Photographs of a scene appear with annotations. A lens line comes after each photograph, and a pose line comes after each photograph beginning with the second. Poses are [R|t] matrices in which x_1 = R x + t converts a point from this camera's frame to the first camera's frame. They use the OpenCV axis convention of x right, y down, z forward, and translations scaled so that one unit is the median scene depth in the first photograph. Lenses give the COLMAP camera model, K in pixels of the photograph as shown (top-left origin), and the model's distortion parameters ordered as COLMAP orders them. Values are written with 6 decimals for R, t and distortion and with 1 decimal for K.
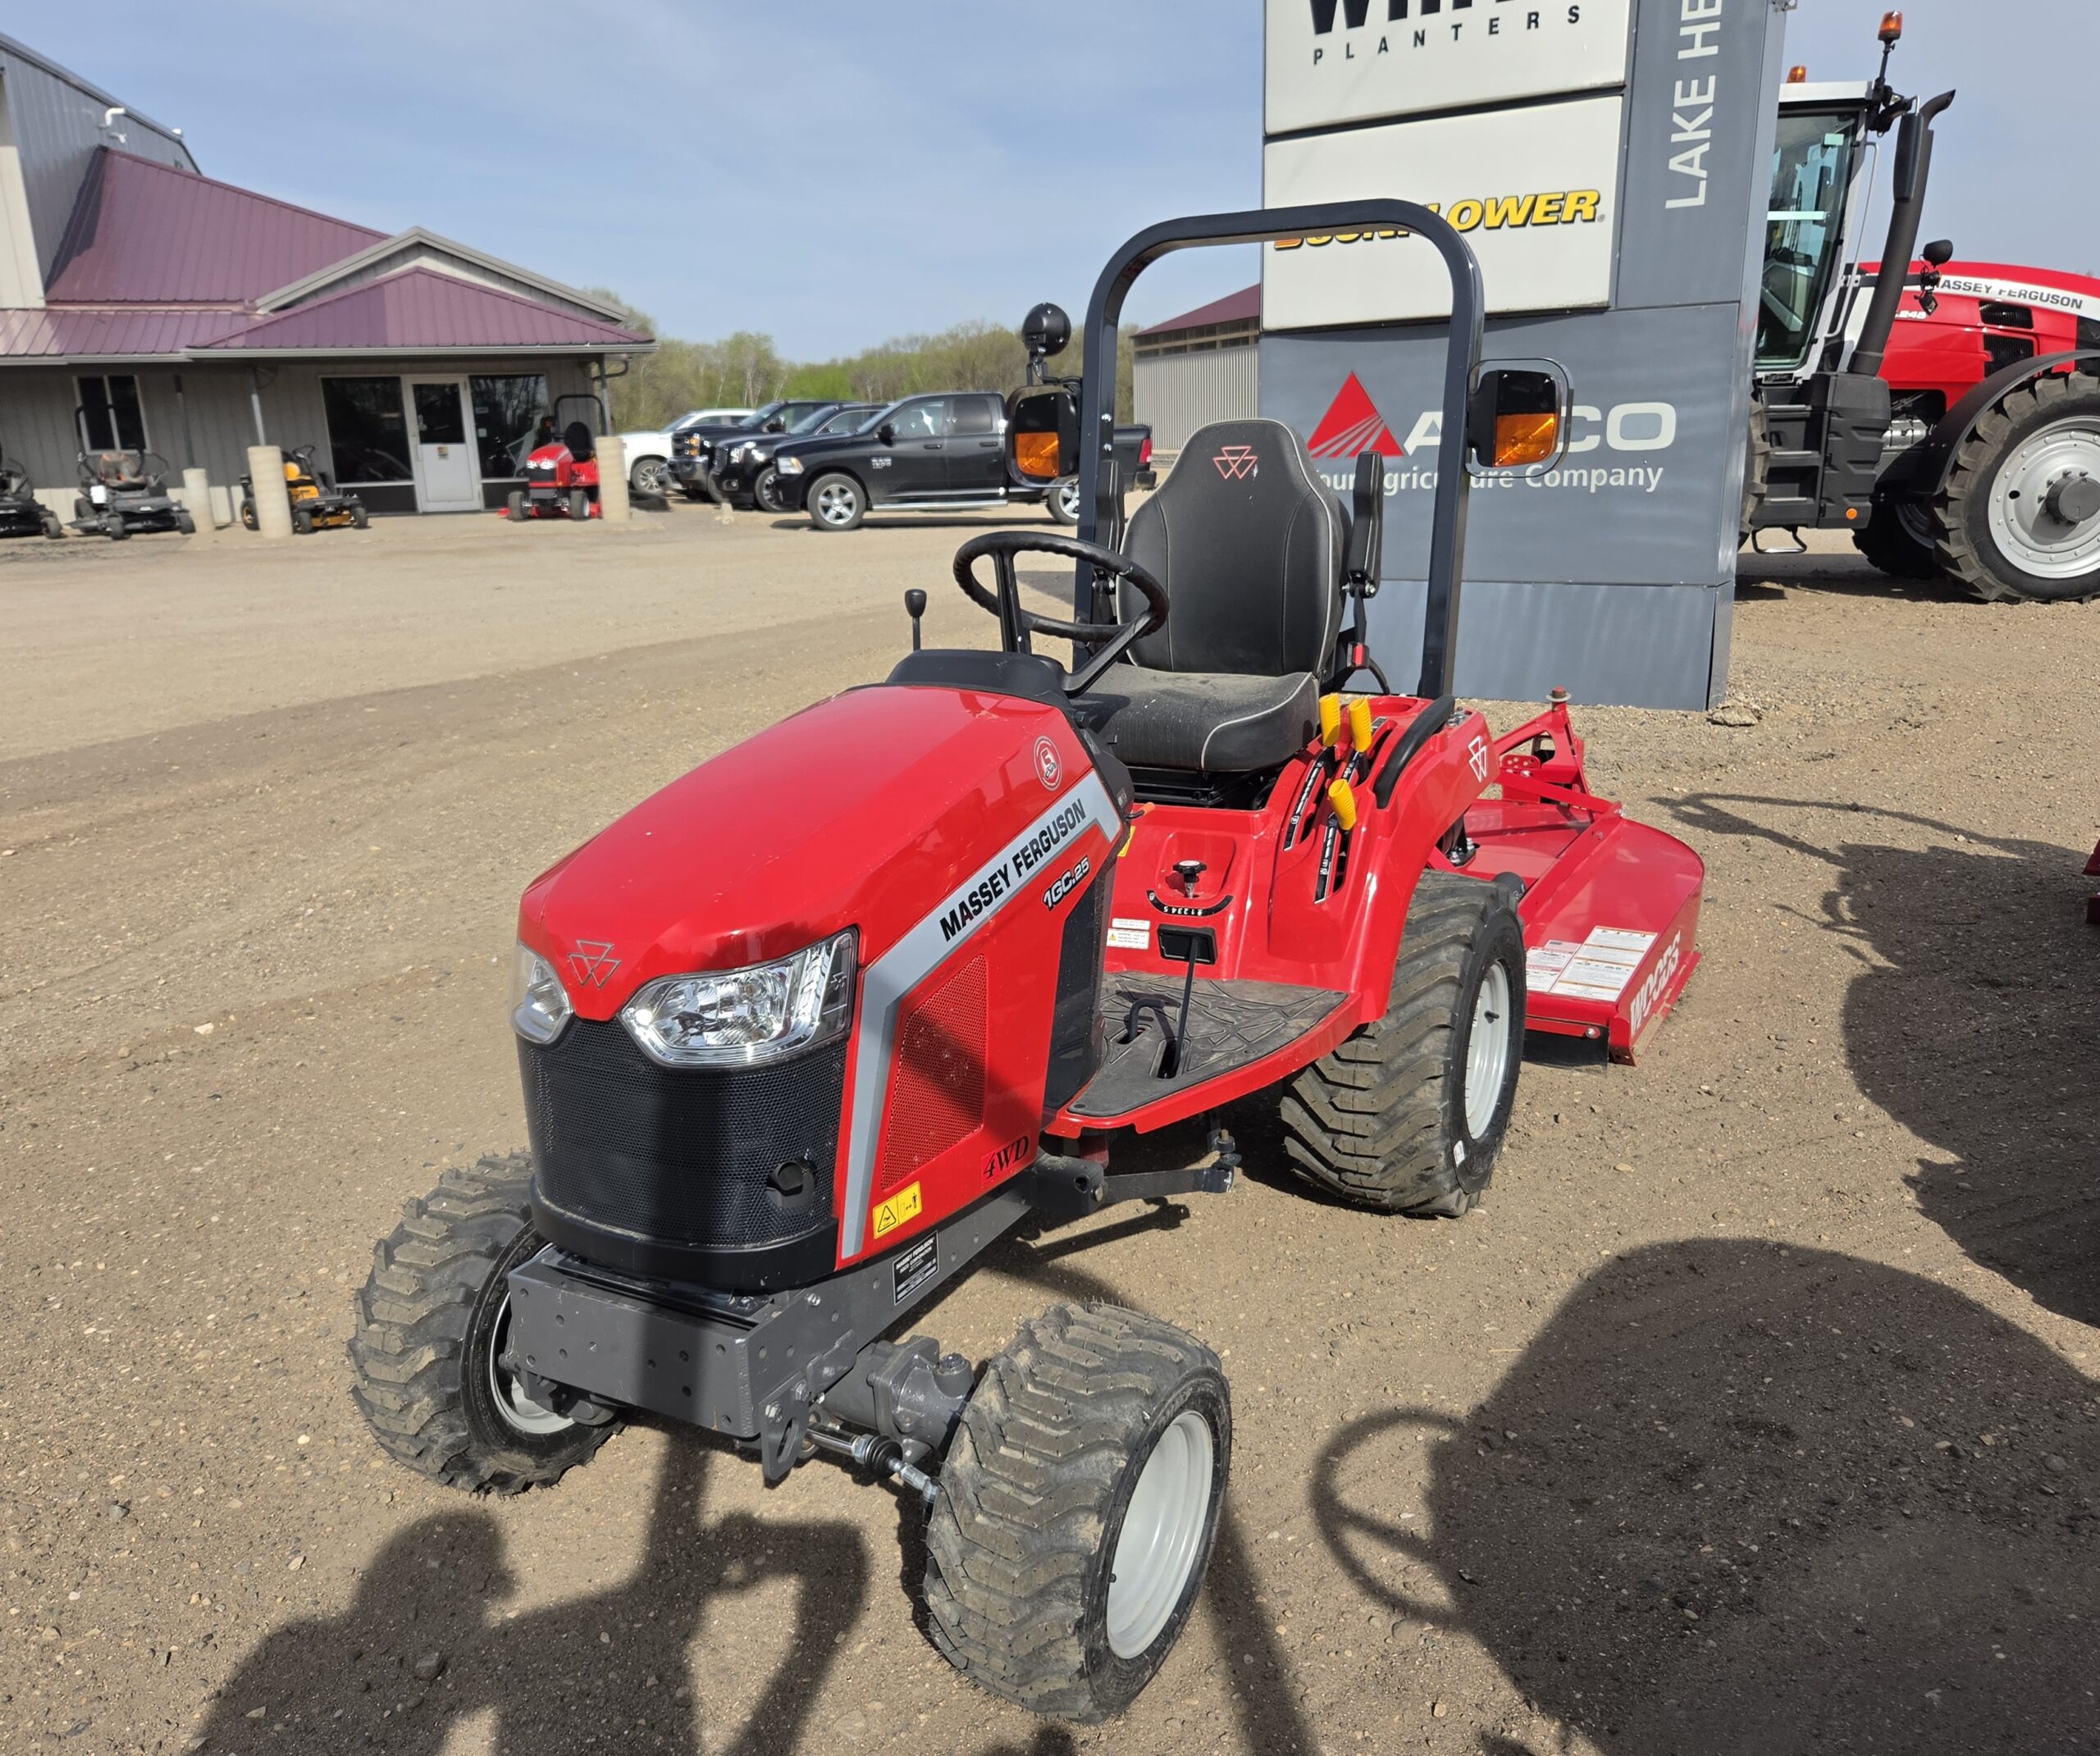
lens RADIAL K [[1674.6, 0, 1050.0], [0, 1674.6, 878.0], [0, 0, 1]] dist [0.034486, -0.002097]
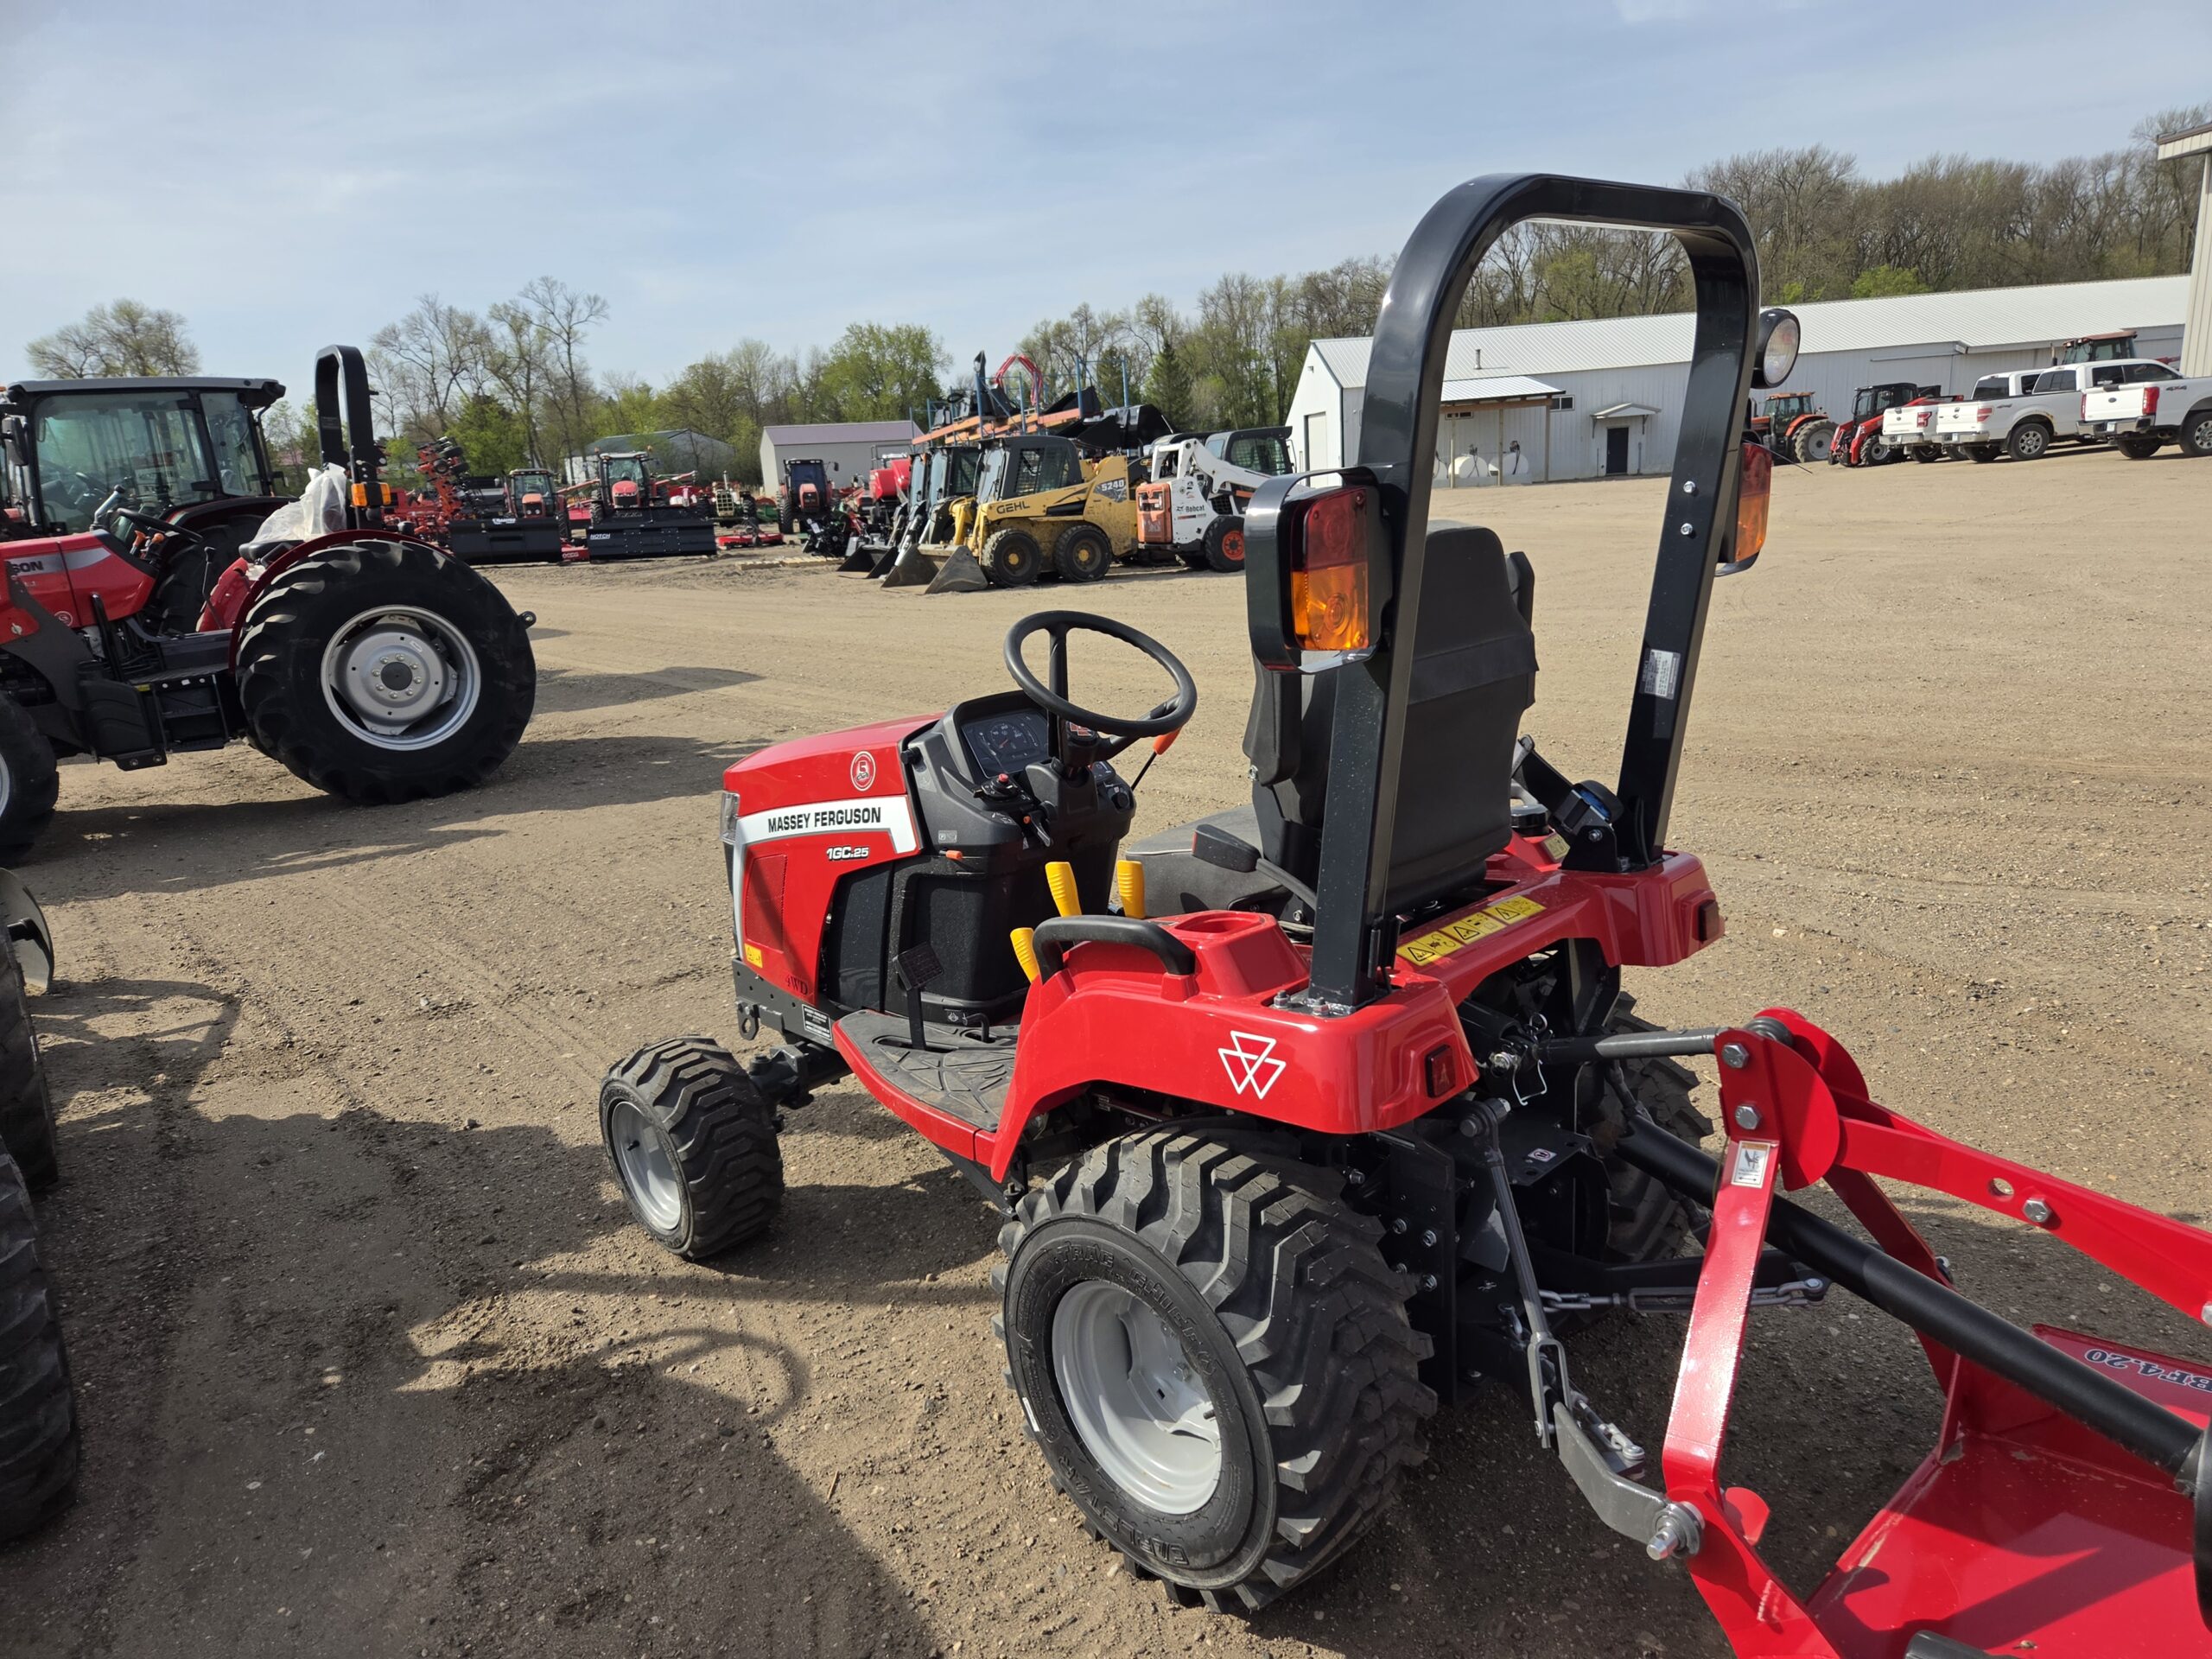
lens RADIAL K [[1495.5, 0, 1139.1], [0, 1495.5, 832.9], [0, 0, 1]] dist [0.084963, -0.075279]
pose [[-0.269609, 0.286839, -0.919258, 0.079100], [-0.179578, 0.922885, 0.340639, -0.035060], [0.946077, 0.256918, -0.197308, 0.105130]]
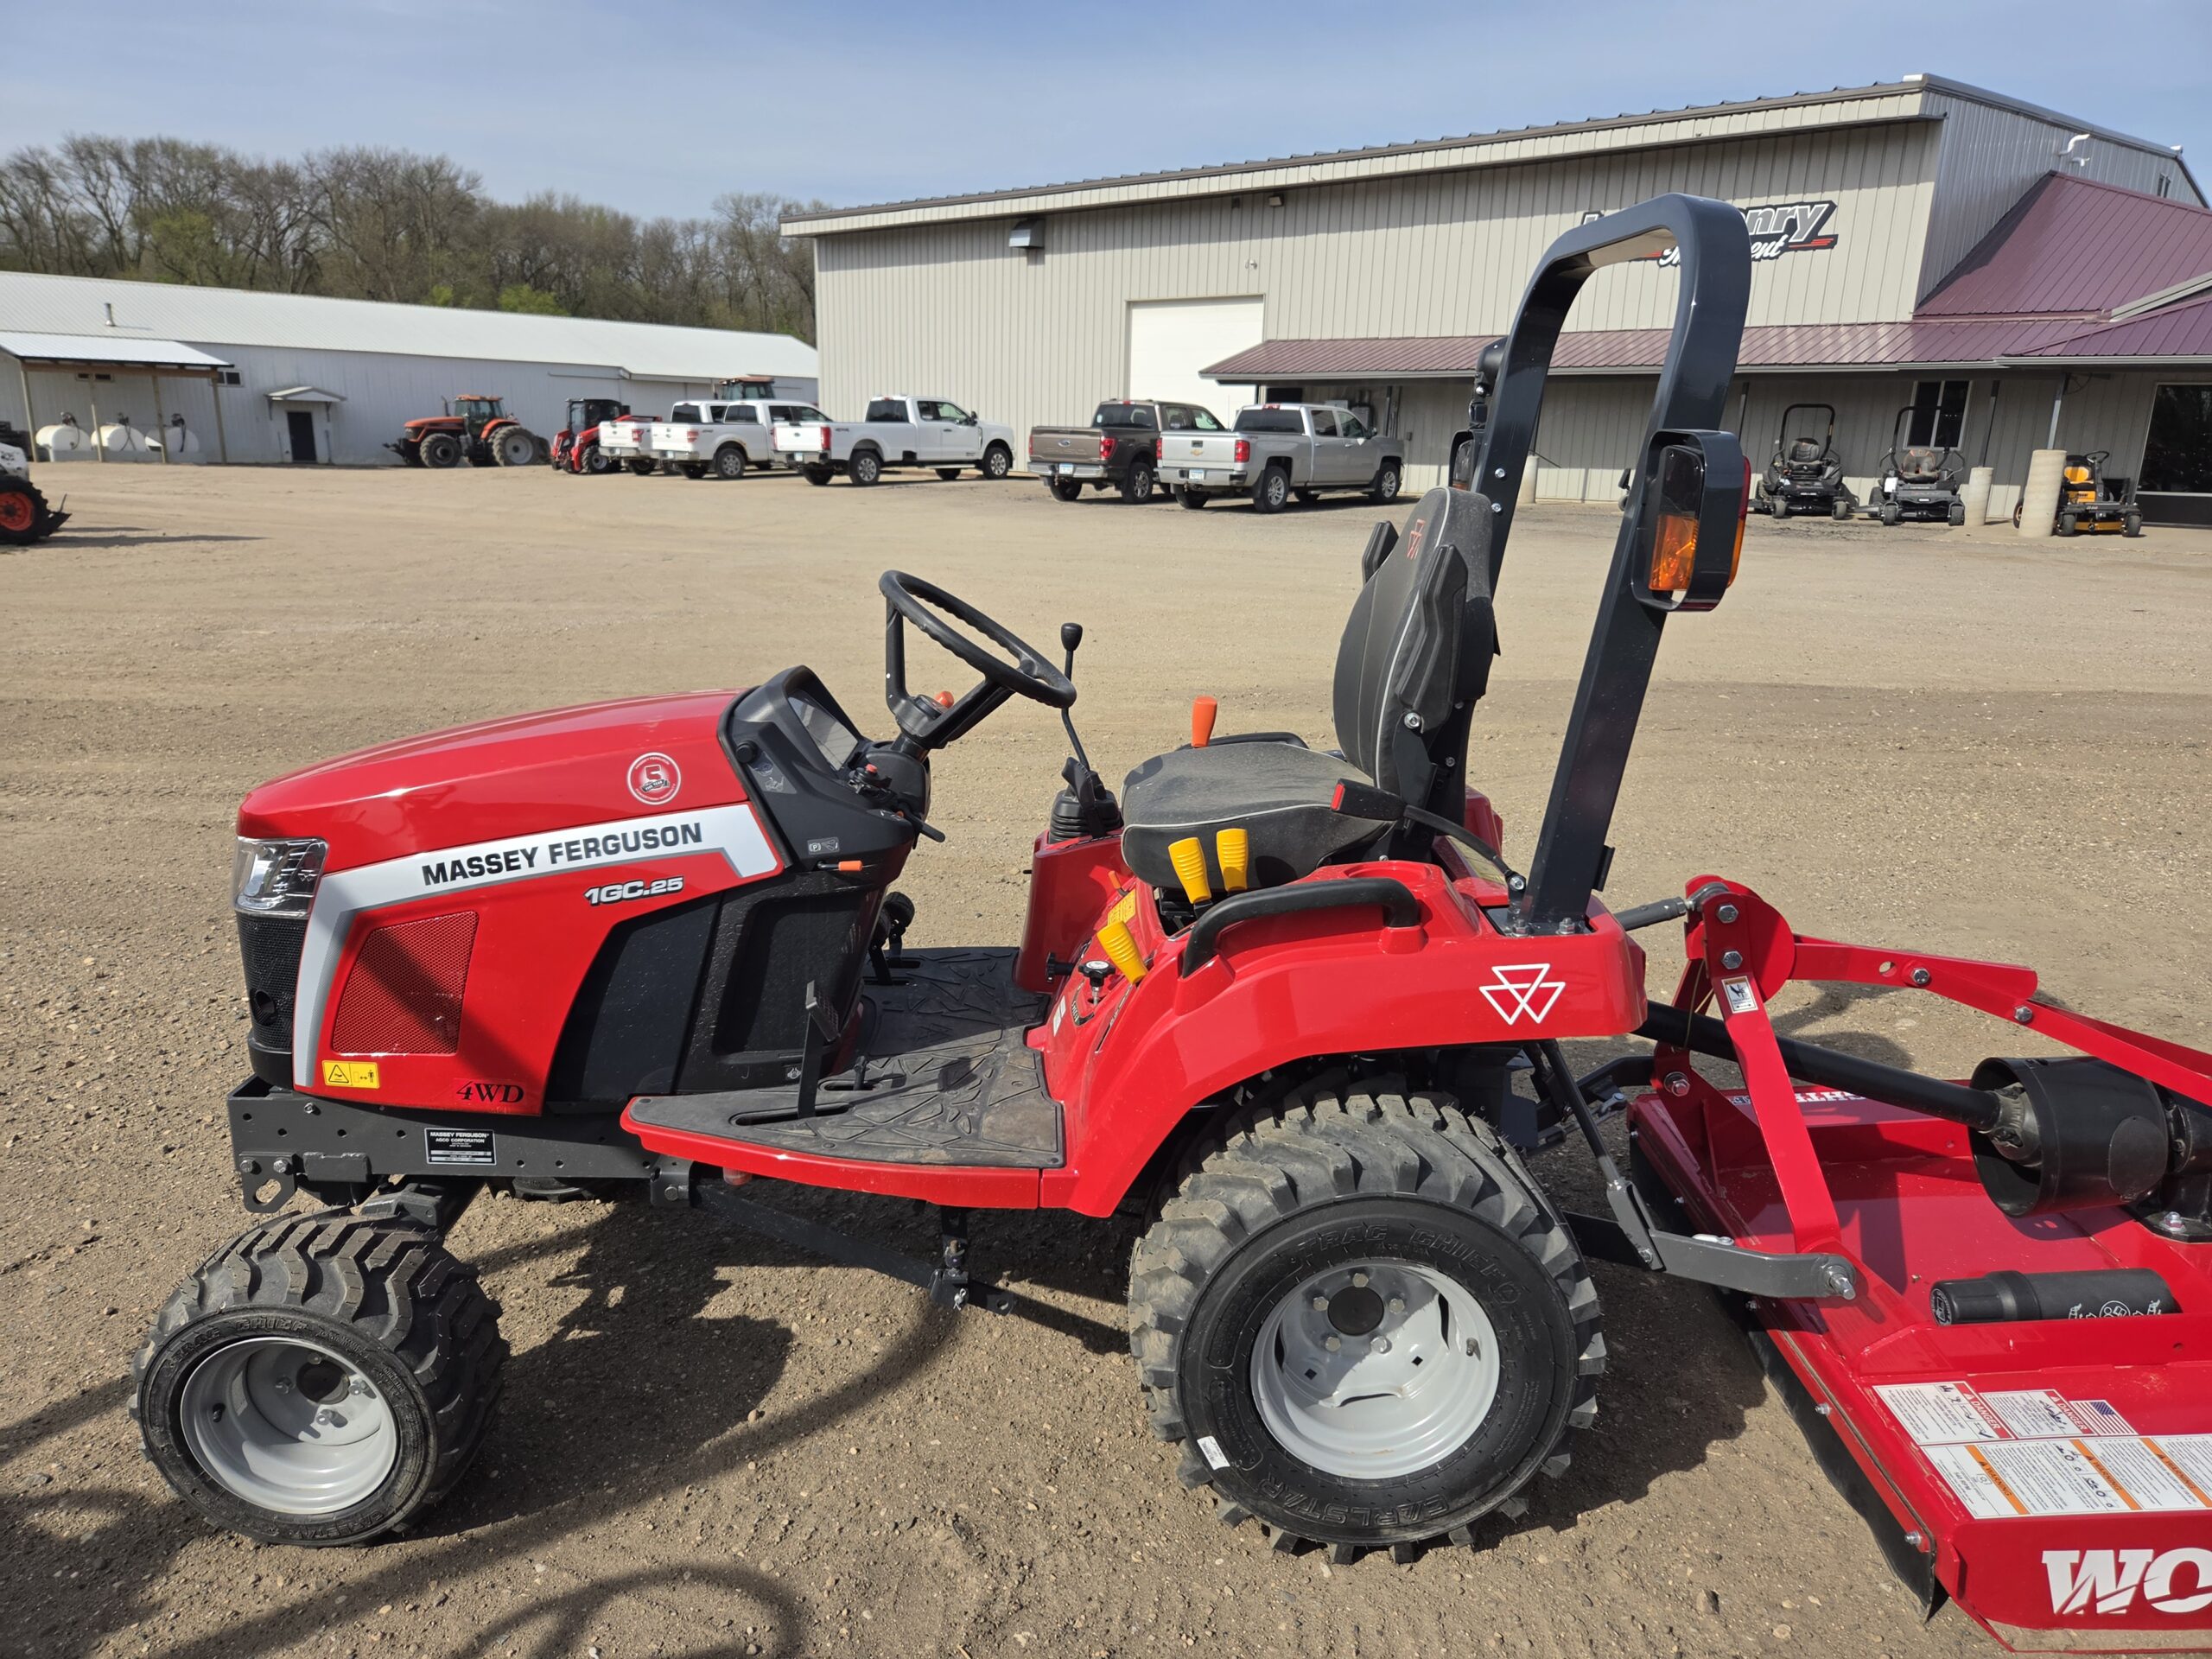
lens RADIAL K [[1486.3, 0, 1109.1], [0, 1486.3, 791.1], [0, 0, 1]] dist [0.085043, -0.073025]
pose [[0.502679, 0.249841, -0.827582, 0.066681], [-0.267891, 0.955220, 0.125655, -0.018422], [0.821917, 0.158538, 0.547100, 0.050547]]
